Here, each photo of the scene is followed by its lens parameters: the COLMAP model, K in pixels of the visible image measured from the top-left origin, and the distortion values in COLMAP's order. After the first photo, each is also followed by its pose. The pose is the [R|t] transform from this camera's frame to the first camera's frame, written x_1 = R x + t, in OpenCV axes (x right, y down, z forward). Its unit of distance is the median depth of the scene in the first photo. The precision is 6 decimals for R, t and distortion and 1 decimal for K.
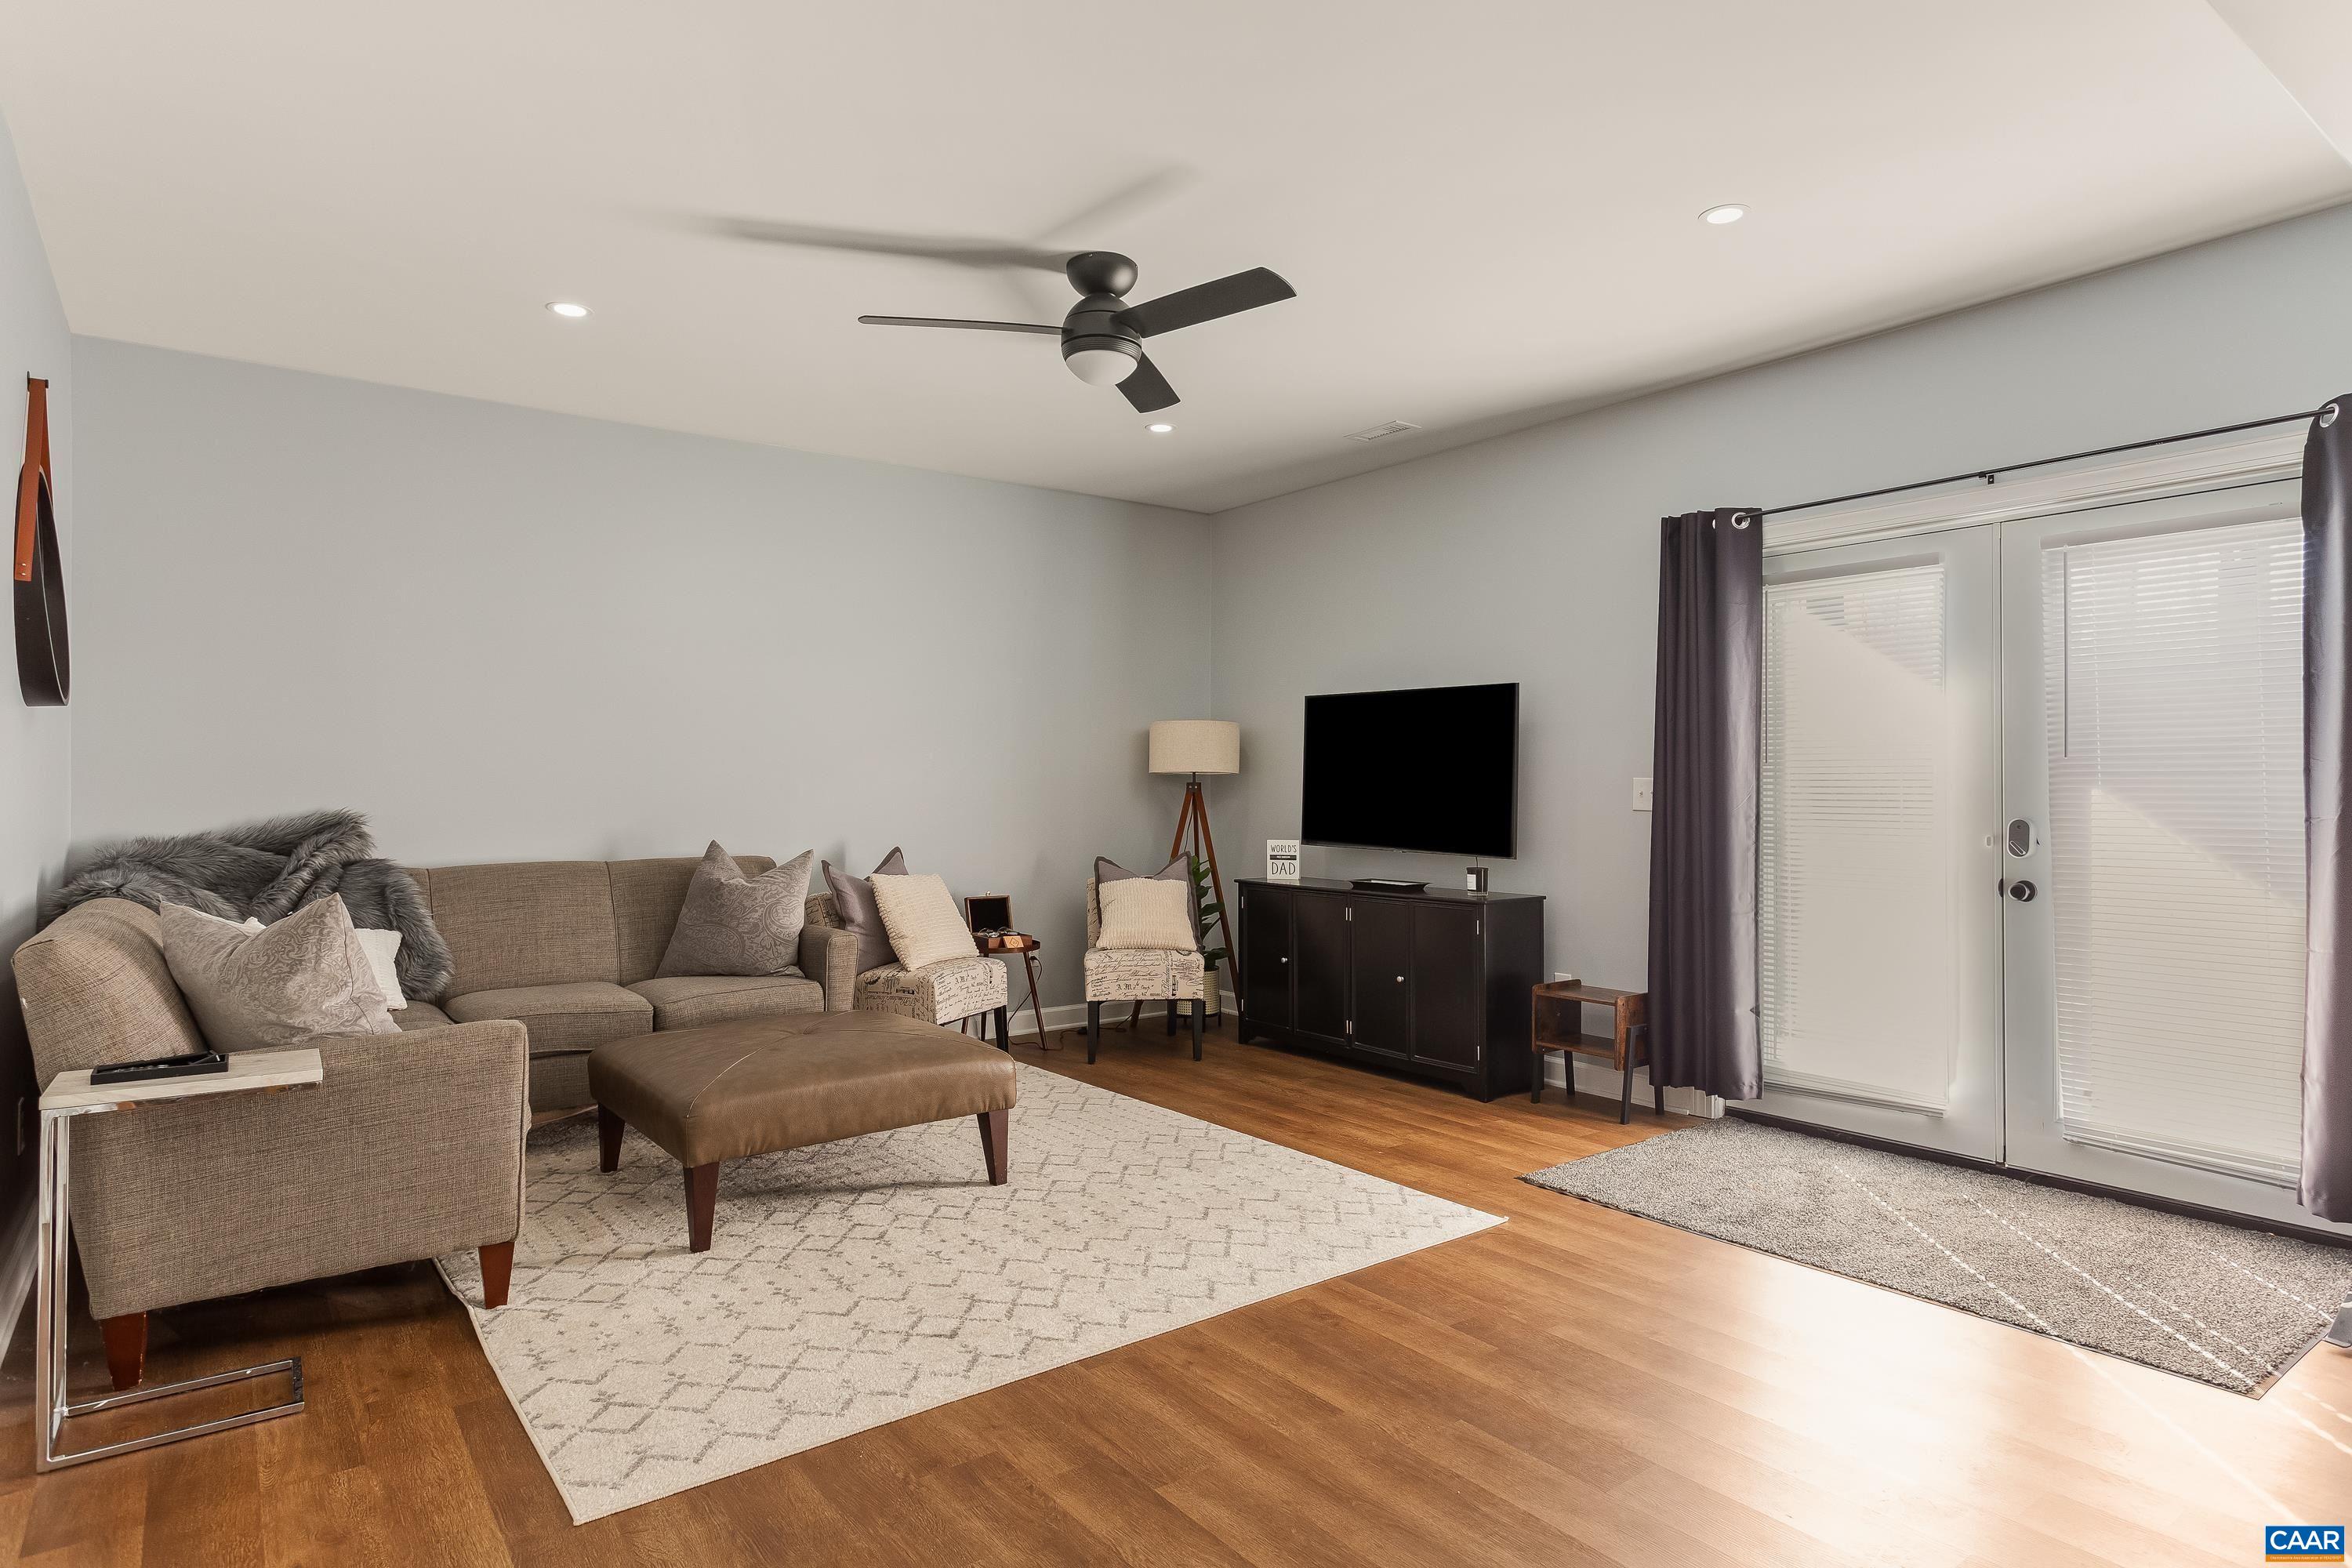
lens RADIAL K [[1326.1, 0, 1184.1], [0, 1326.1, 791.7], [0, 0, 1]] dist [0.008718, 0.003534]
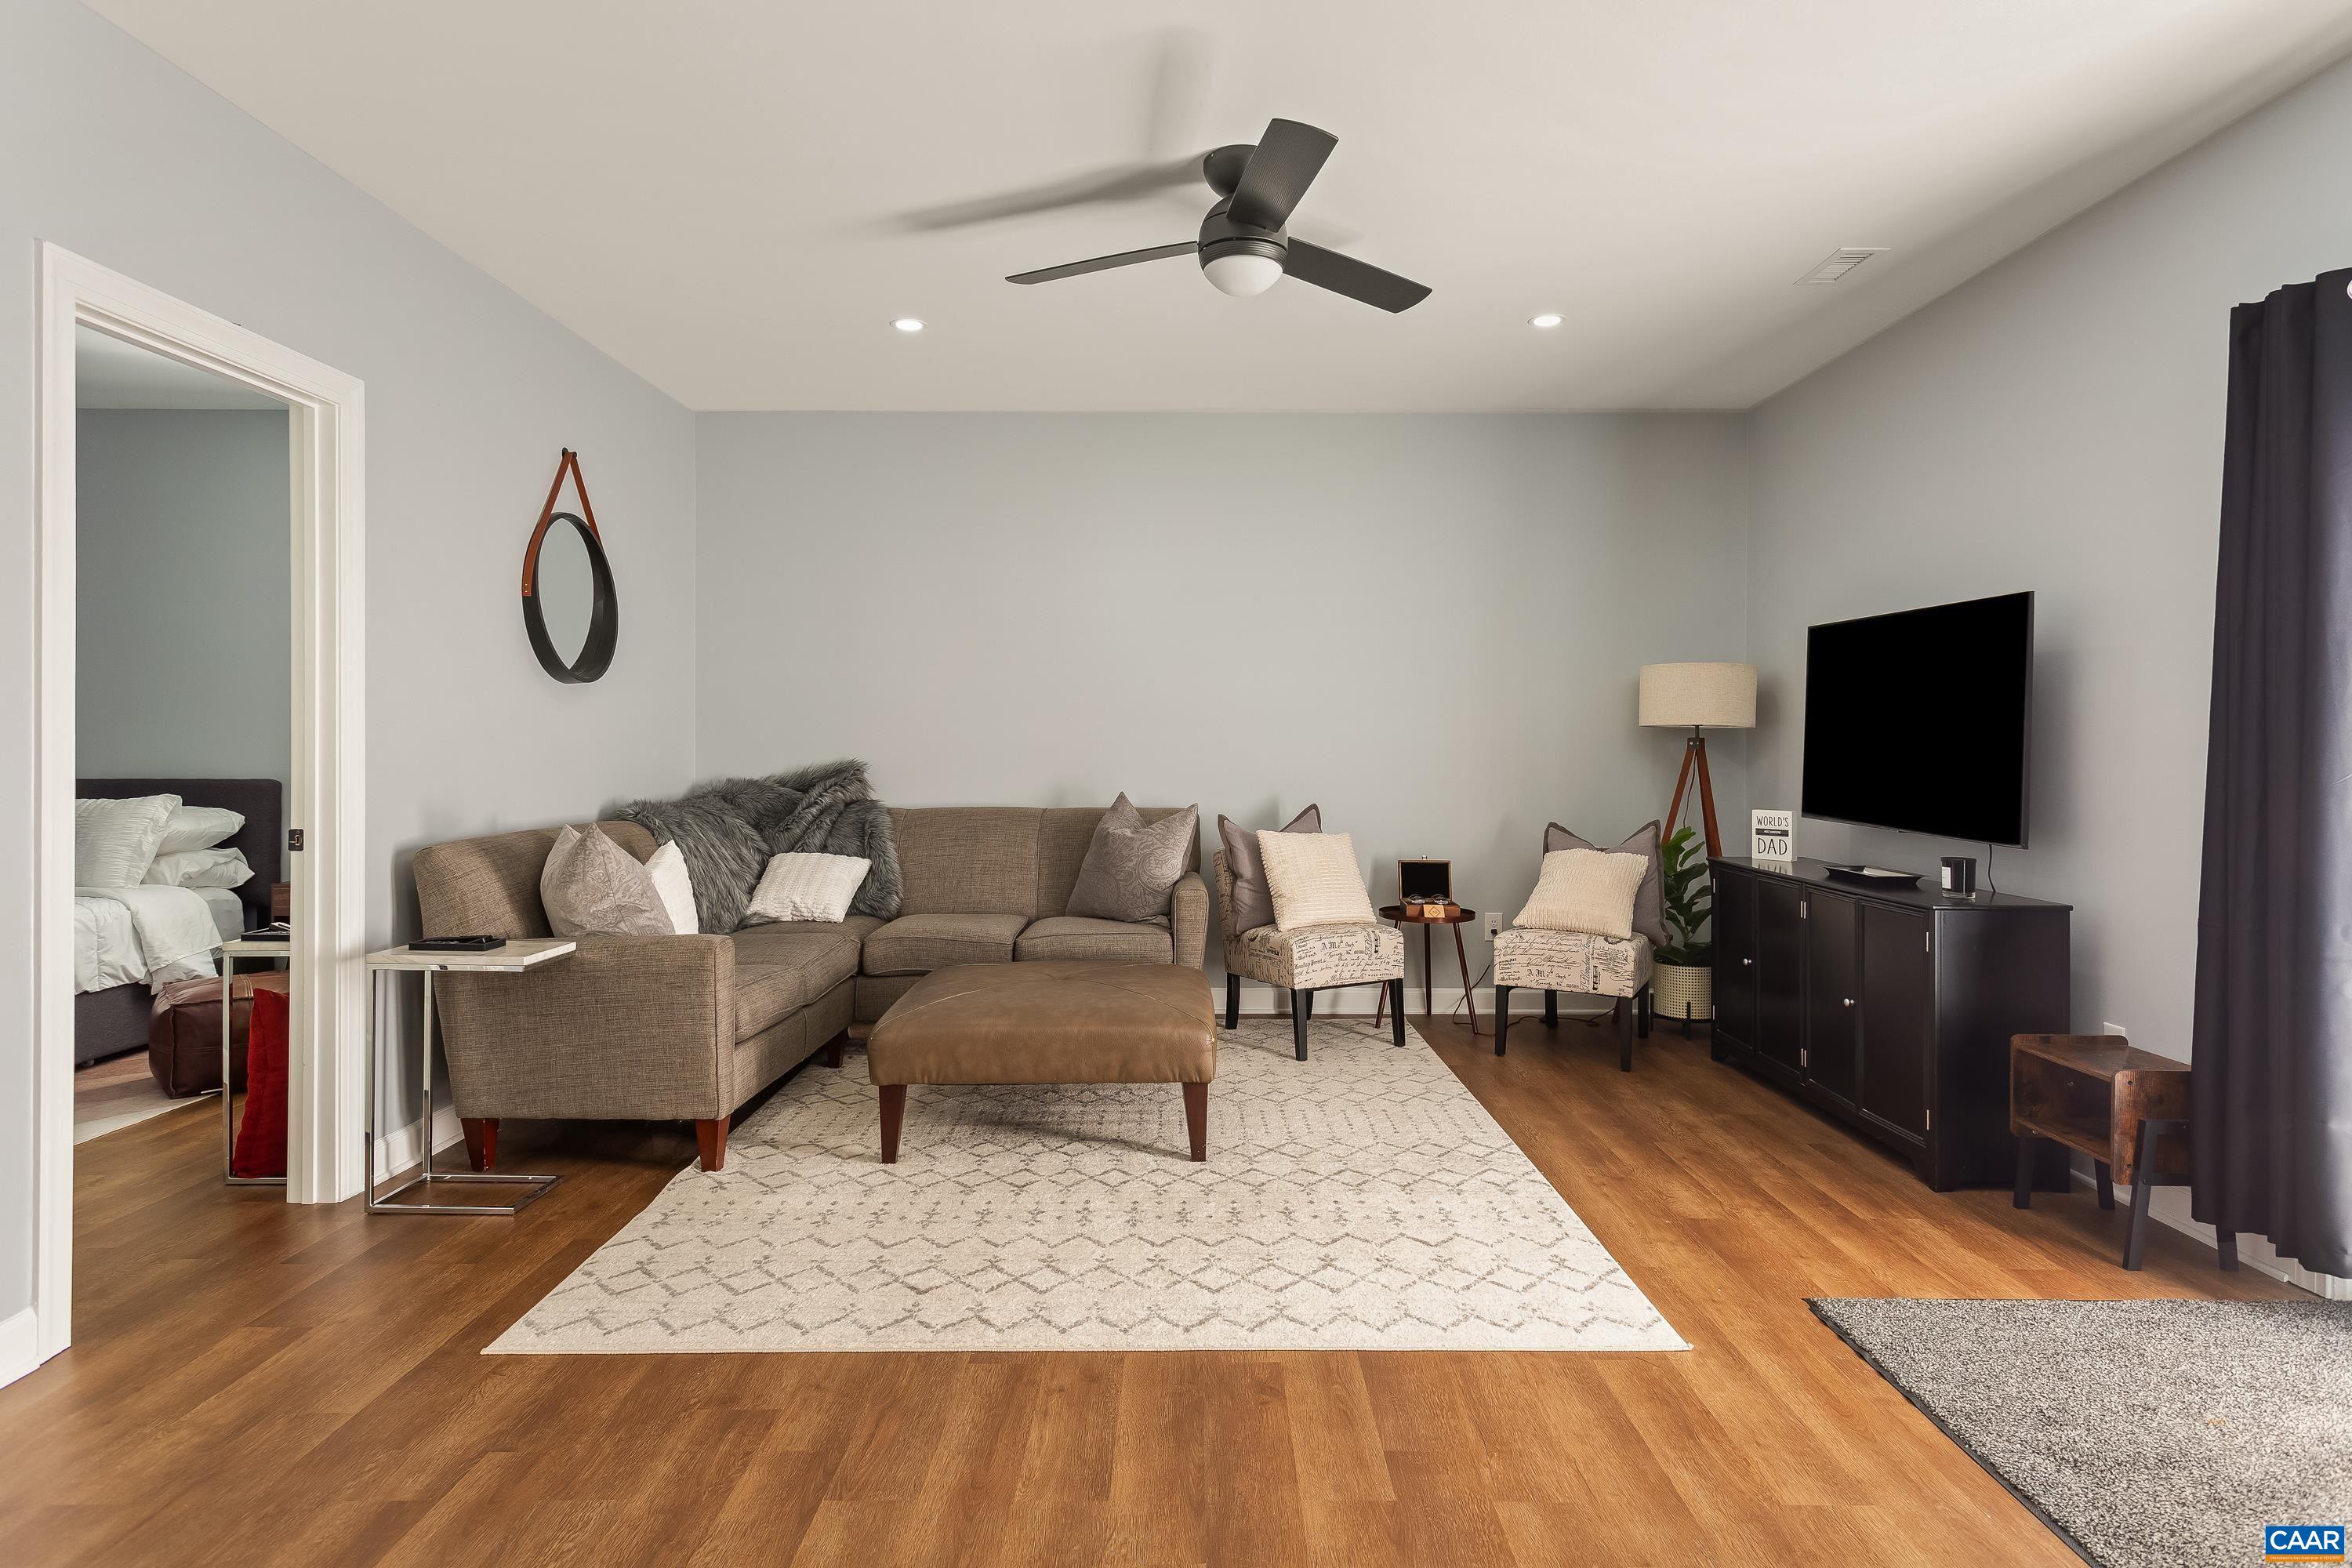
lens RADIAL K [[1326.1, 0, 1233.5], [0, 1326.1, 756.0], [0, 0, 1]] dist [0.008718, 0.003534]
pose [[0.784771, 0.007477, -0.619741, 0.437081], [-0.004240, 0.999969, 0.006695, 0.000462], [0.619772, -0.002626, 0.784778, 0.256536]]
